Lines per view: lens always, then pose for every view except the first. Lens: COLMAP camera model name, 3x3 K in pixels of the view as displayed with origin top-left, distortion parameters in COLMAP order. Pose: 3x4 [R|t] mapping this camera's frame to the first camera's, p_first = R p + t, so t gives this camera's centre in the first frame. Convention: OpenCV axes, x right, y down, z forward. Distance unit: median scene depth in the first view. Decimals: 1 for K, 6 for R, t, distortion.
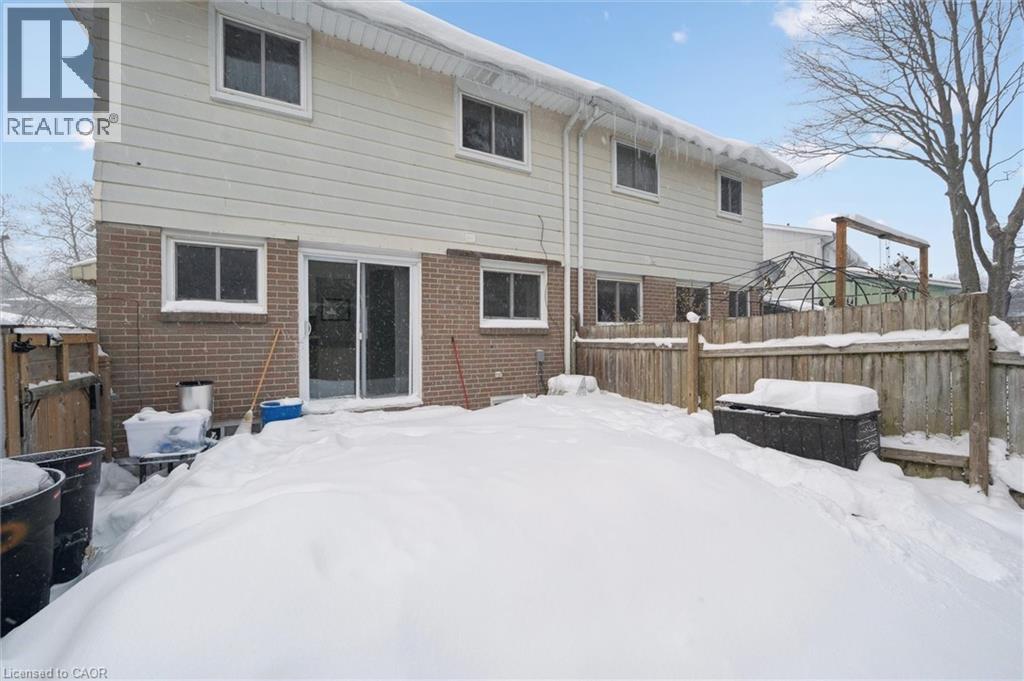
lens RADIAL K [[415.0, 0, 515.1], [0, 415.0, 329.2], [0, 0, 1]] dist [-0.001695, -0.000261]
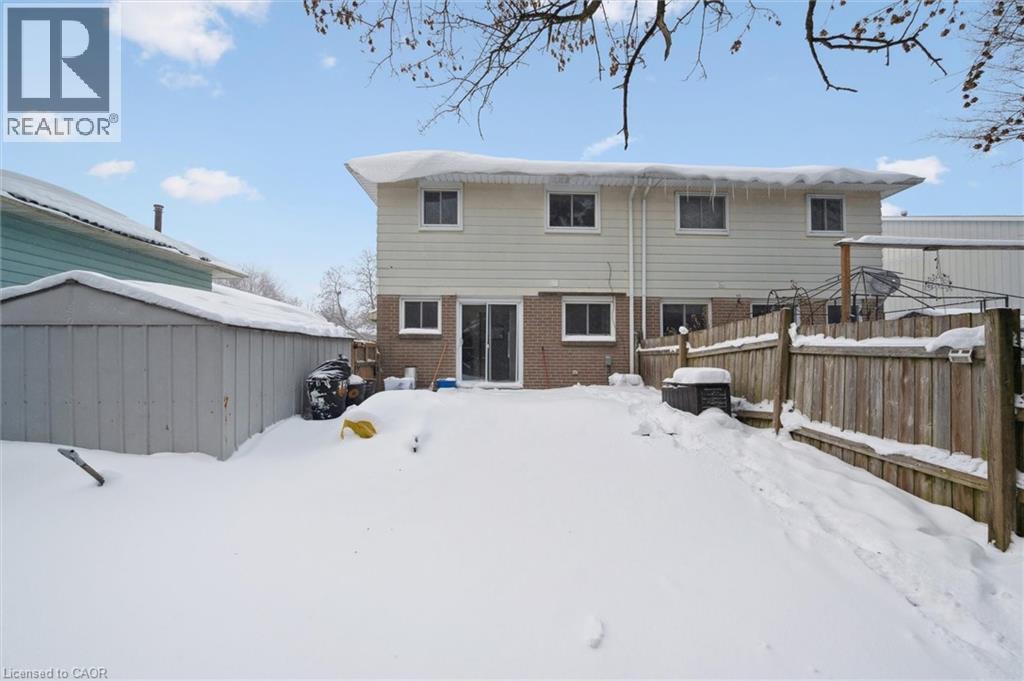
lens RADIAL K [[409.3, 0, 512.0], [0, 409.3, 340.5], [0, 0, 1]] dist [-0.000095, -0.000024]
pose [[0.884673, -0.014727, -0.465979, 0.493779], [0.001181, 0.999568, -0.029350, 0.041391], [0.466210, 0.025415, 0.884309, -0.455979]]
